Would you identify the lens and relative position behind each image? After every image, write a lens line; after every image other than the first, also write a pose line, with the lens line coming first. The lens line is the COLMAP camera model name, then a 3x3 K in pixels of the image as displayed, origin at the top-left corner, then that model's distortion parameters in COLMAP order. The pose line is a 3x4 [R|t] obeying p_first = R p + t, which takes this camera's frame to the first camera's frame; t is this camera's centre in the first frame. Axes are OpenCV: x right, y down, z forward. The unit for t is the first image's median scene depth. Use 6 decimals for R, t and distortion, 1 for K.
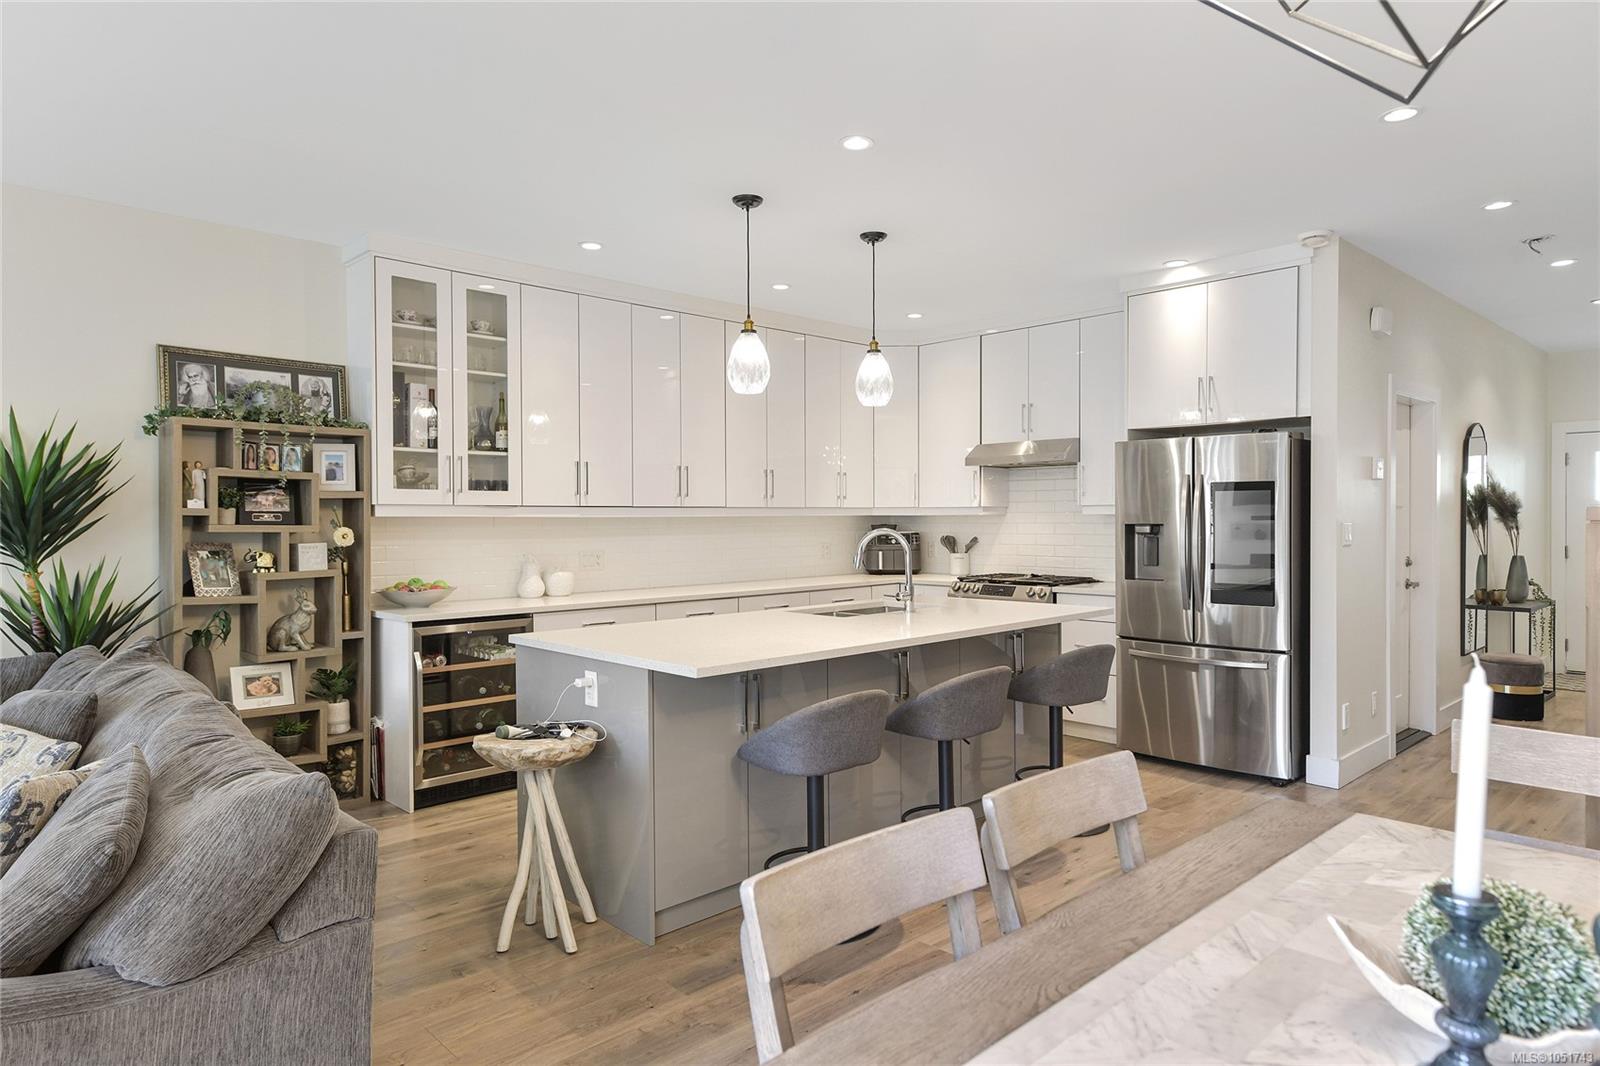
lens RADIAL K [[981.6, 0, 793.2], [0, 981.6, 534.8], [0, 0, 1]] dist [0.031019, -0.001609]
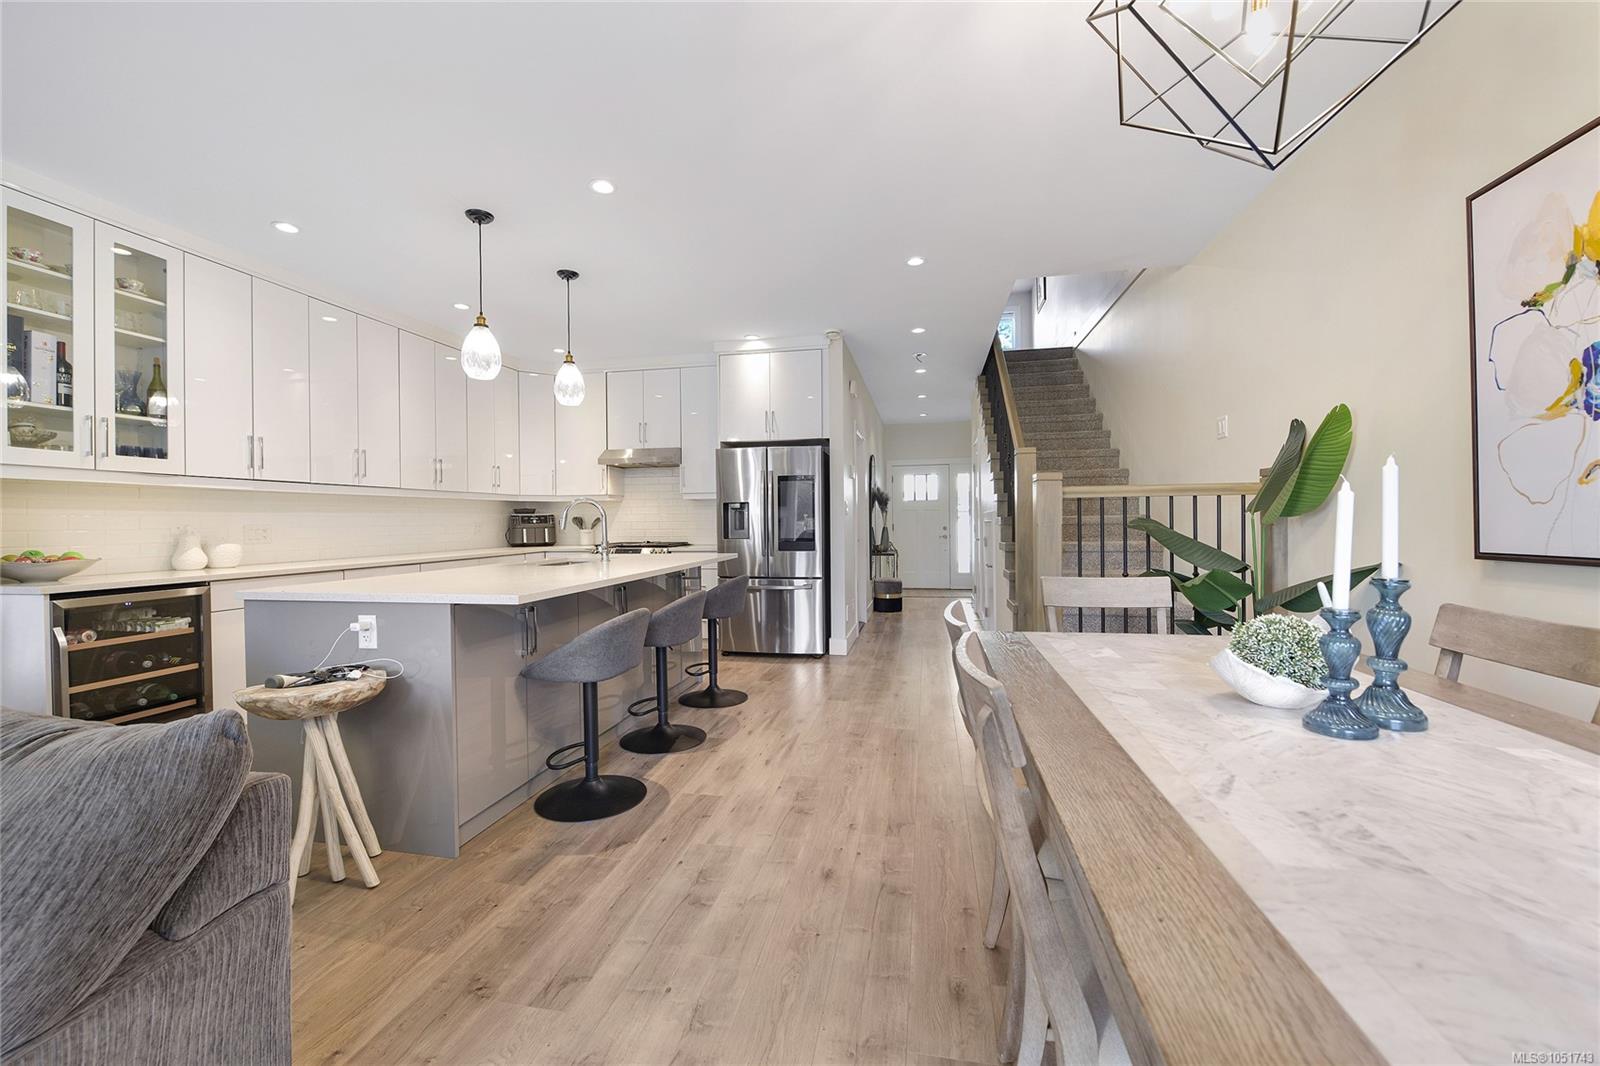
lens RADIAL K [[646.7, 0, 811.1], [0, 646.7, 527.2], [0, 0, 1]] dist [-0.007291, -0.001265]
pose [[0.813572, -0.009839, 0.581380, -0.140840], [0.016974, 0.999833, -0.006832, 0.038048], [-0.581216, 0.015426, 0.813603, 0.113514]]
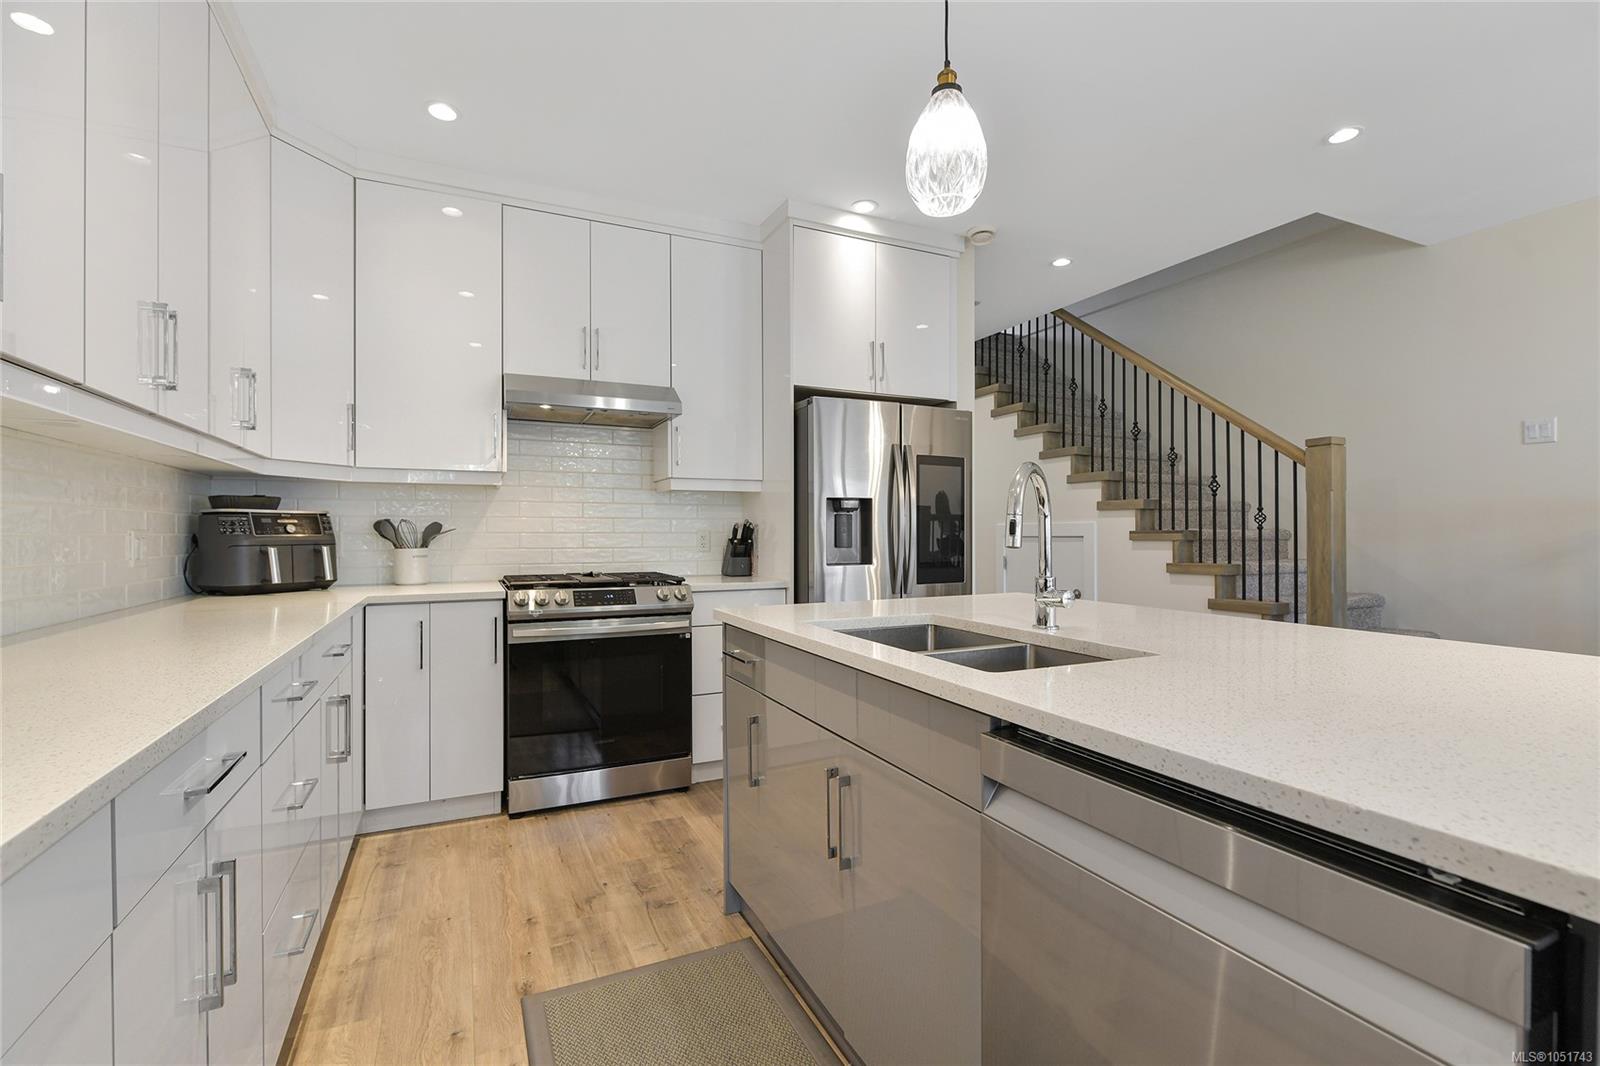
lens RADIAL K [[709.2, 0, 800.6], [0, 709.2, 535.3], [0, 0, 1]] dist [-0.000262, -0.000017]
pose [[0.313238, 0.003054, 0.949670, -0.240625], [0.016821, 0.999820, -0.008763, 0.025952], [-0.949526, 0.018719, 0.313130, 0.883476]]
